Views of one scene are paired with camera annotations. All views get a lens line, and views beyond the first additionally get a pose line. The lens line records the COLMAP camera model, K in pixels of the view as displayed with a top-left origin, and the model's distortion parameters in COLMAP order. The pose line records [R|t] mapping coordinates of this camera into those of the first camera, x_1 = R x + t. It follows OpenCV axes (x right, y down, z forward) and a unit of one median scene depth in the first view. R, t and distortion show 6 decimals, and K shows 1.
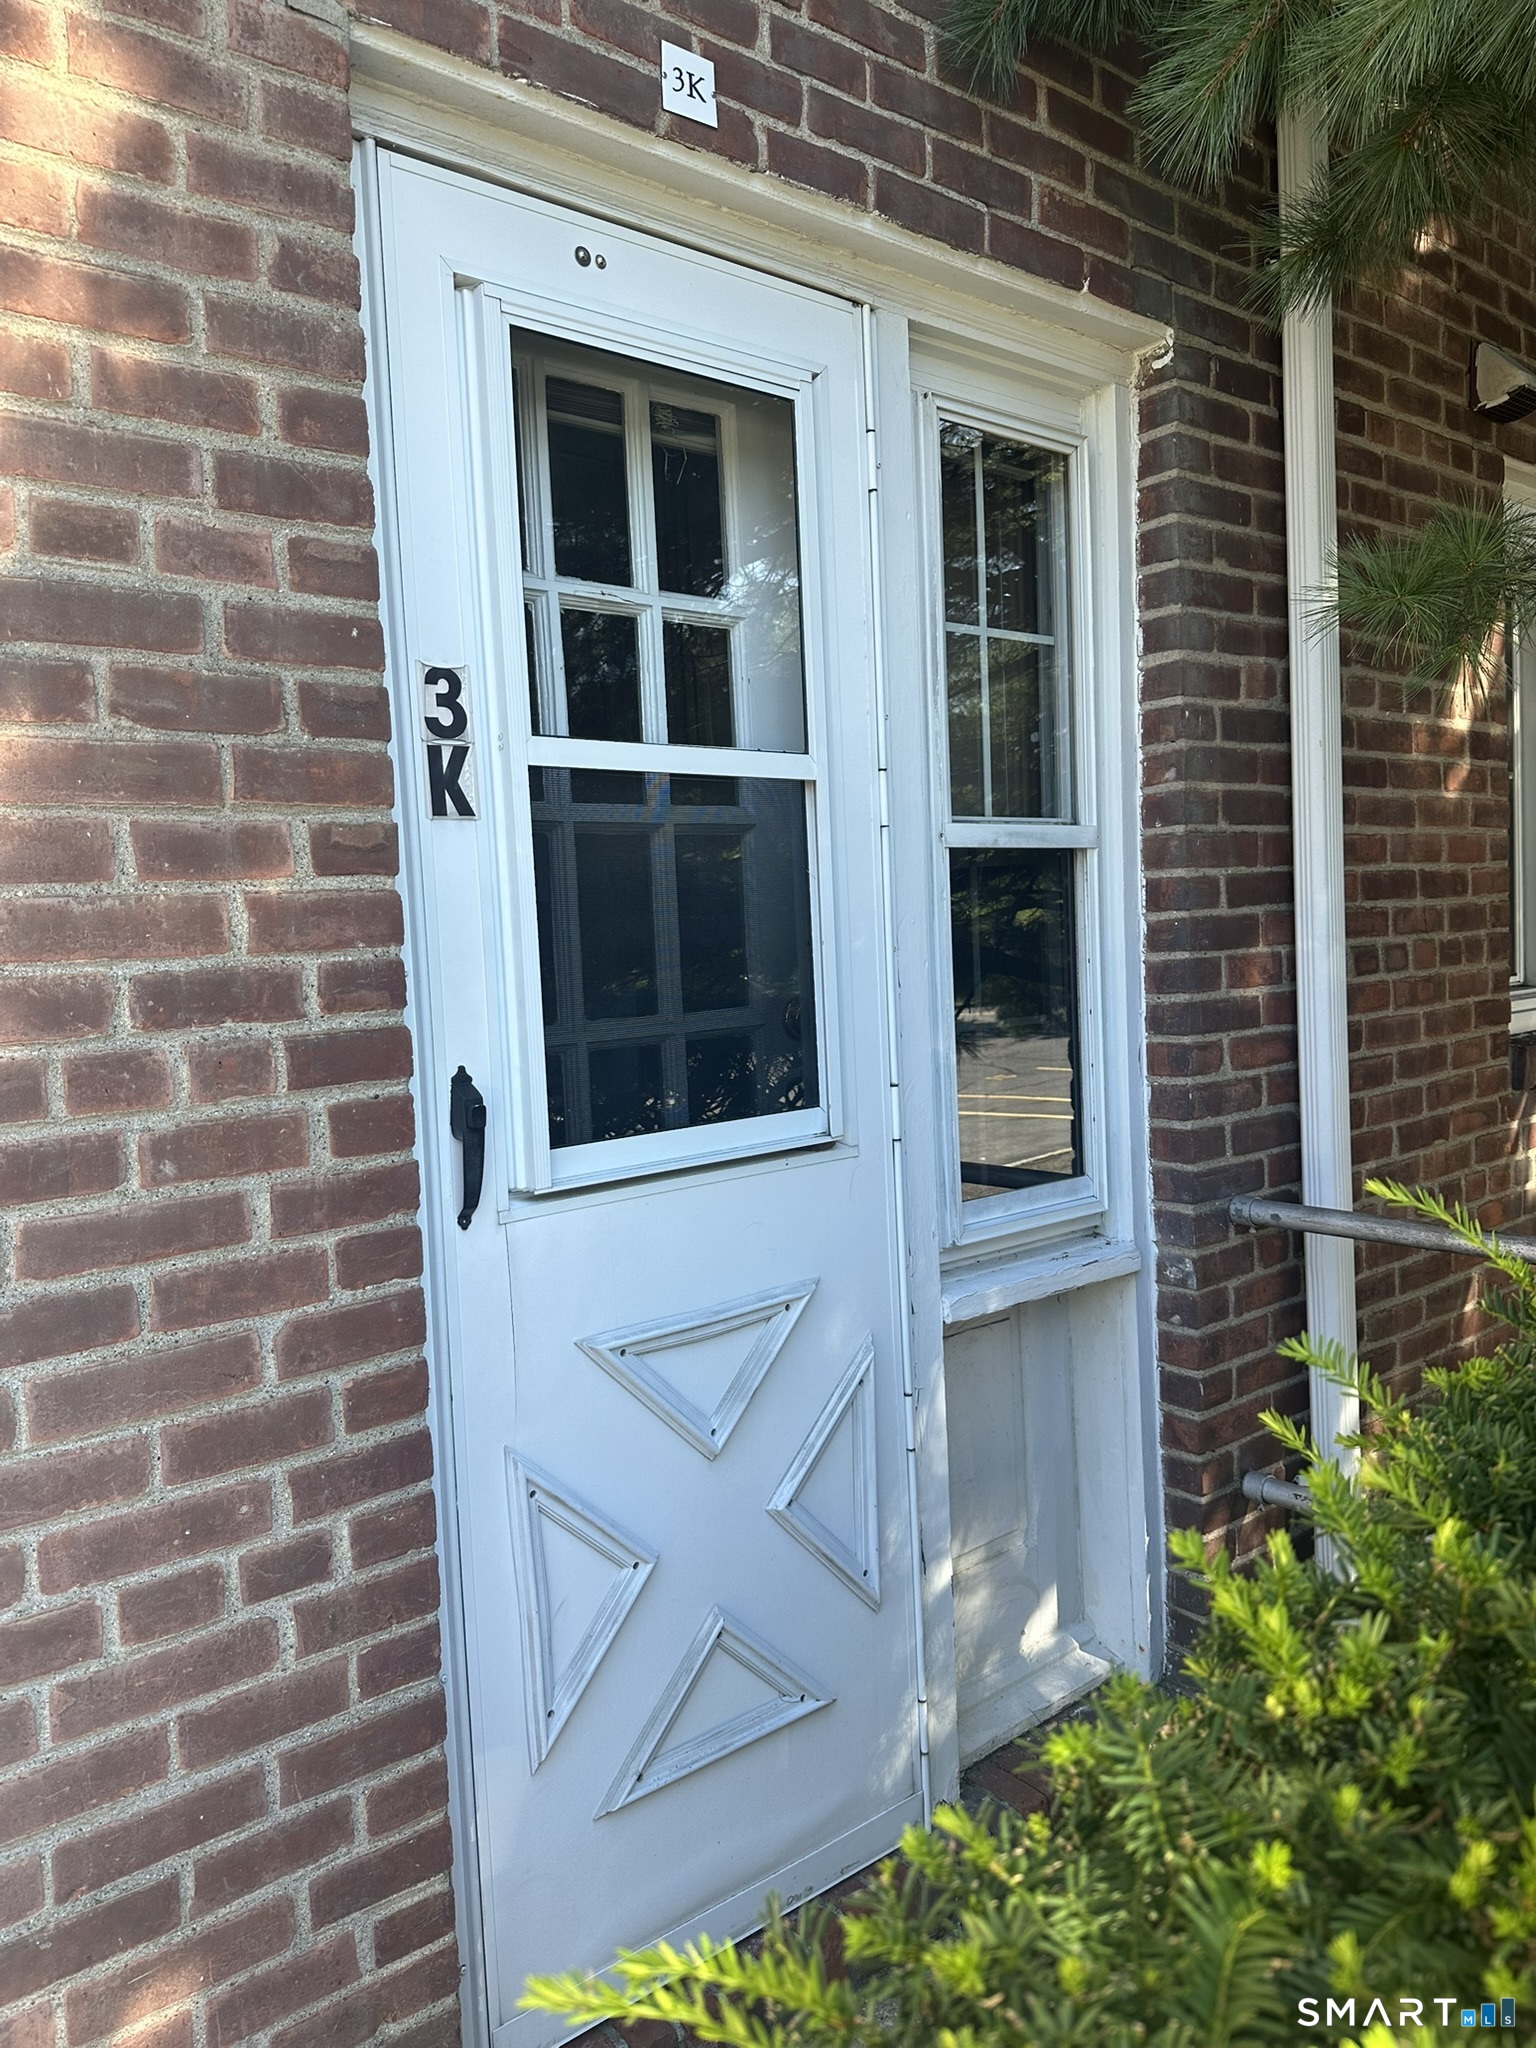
lens RADIAL K [[1449.6, 0, 768.6], [0, 1449.6, 1022.4], [0, 0, 1]] dist [0.006106, -0.004544]
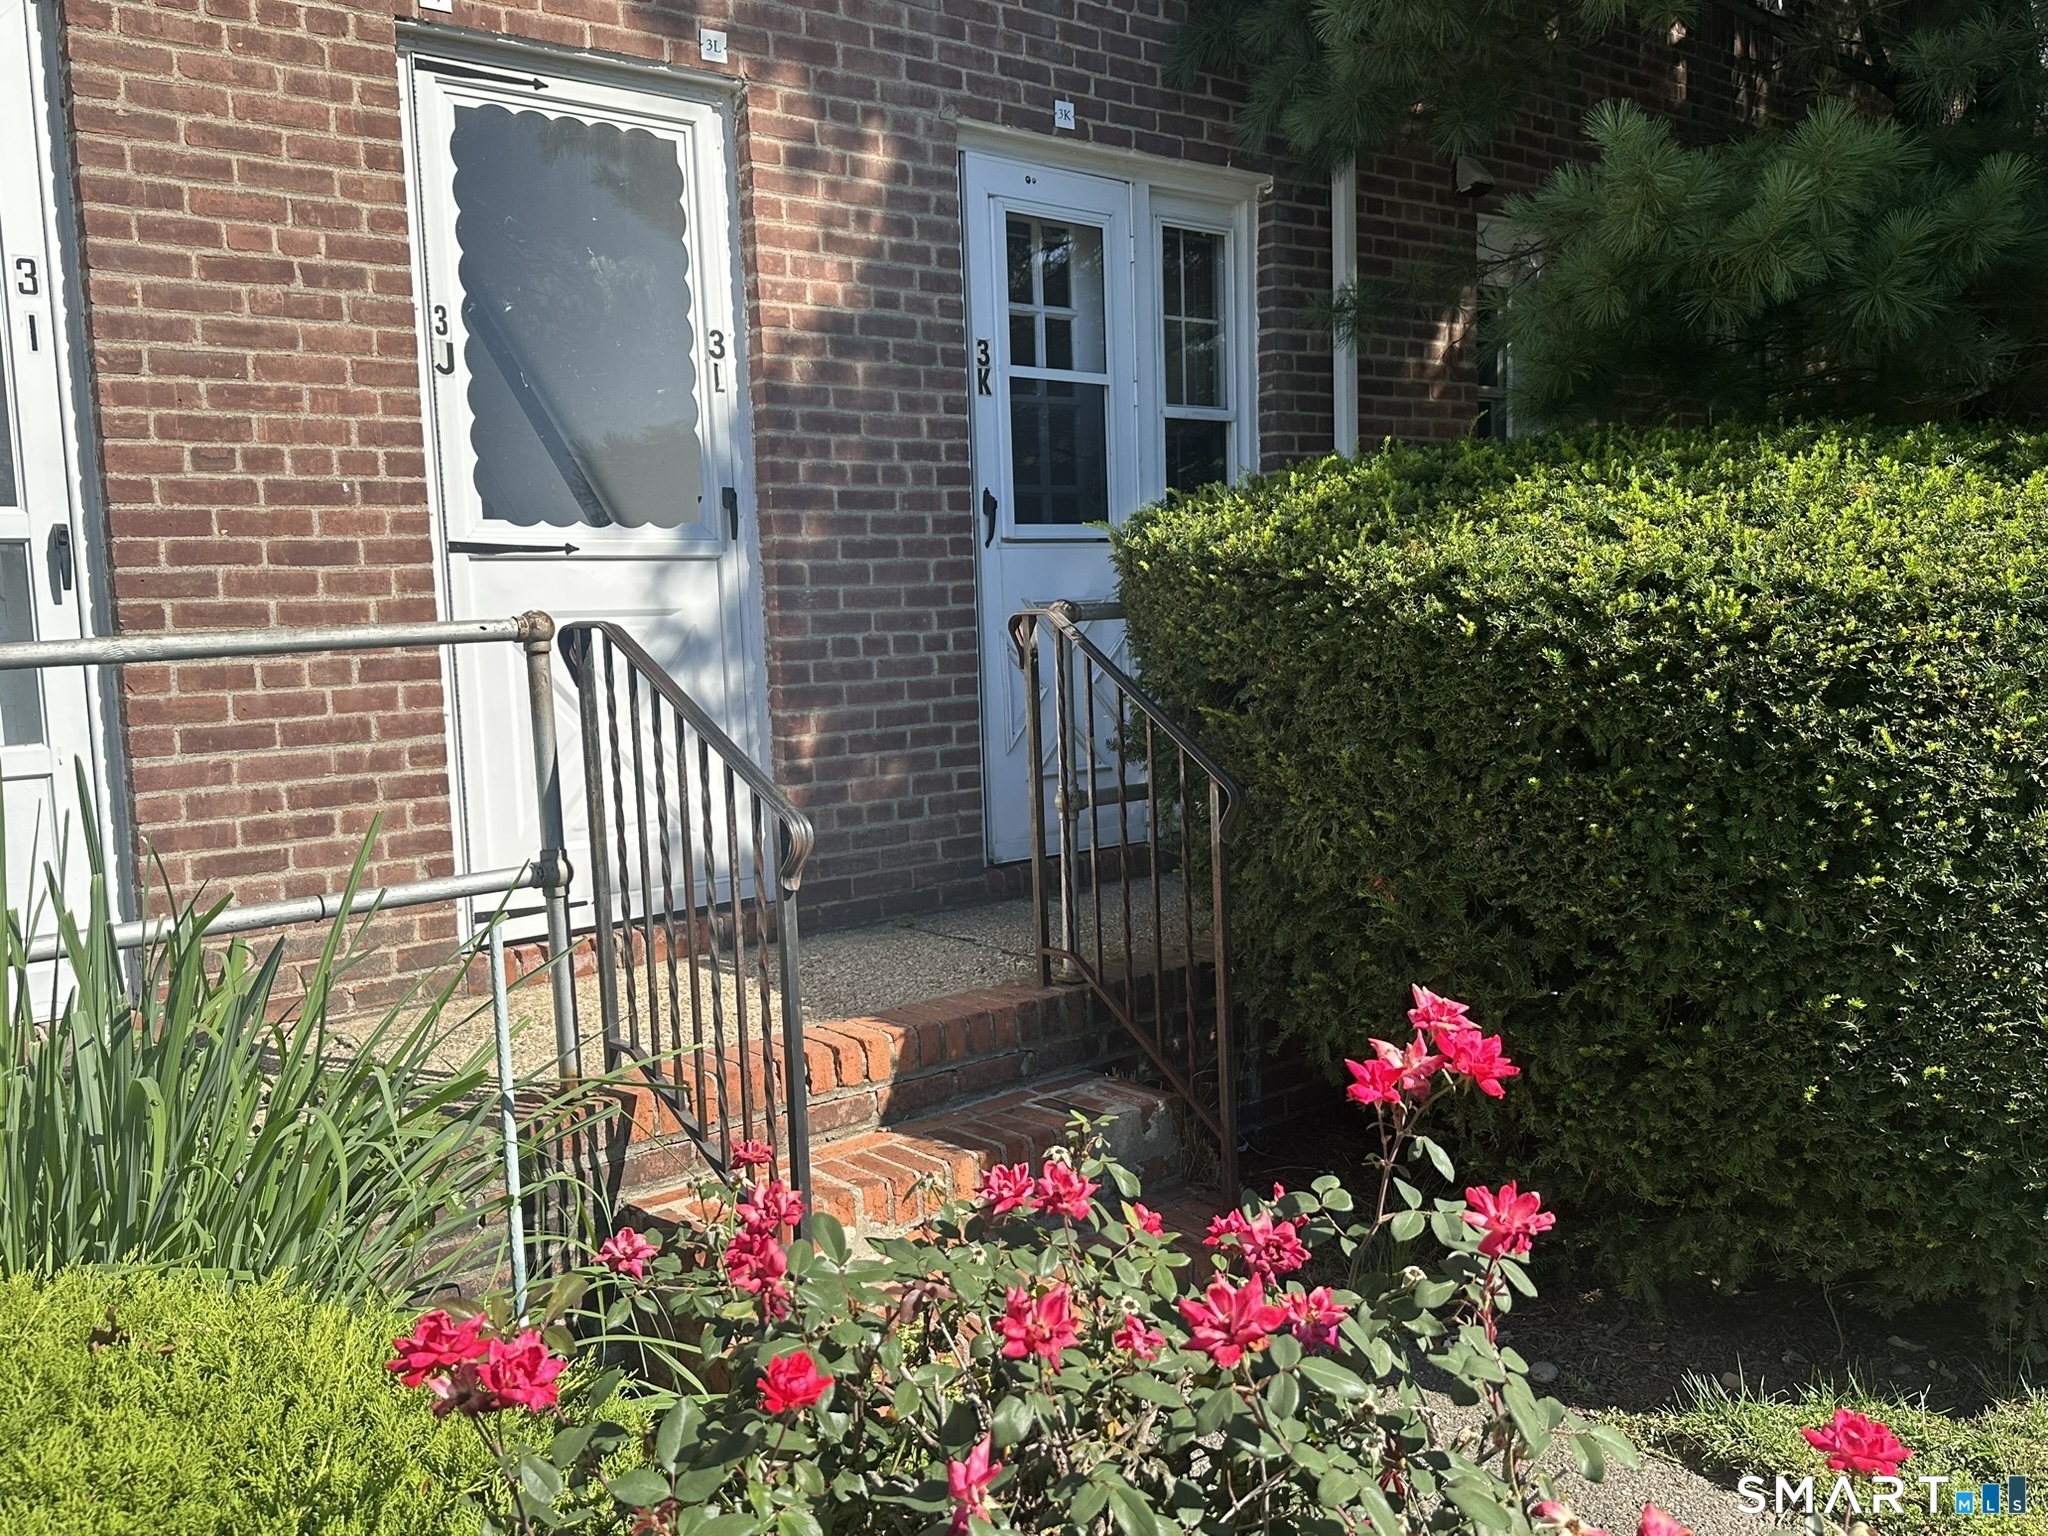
lens RADIAL K [[1720.9, 0, 1024.3], [0, 1720.9, 773.3], [0, 0, 1]] dist [0.019778, 0.005534]
pose [[0.999818, 0.008822, 0.016929, -0.150537], [-0.009523, 0.999080, 0.041812, 0.363565], [-0.016545, -0.041966, 0.998982, -1.909668]]
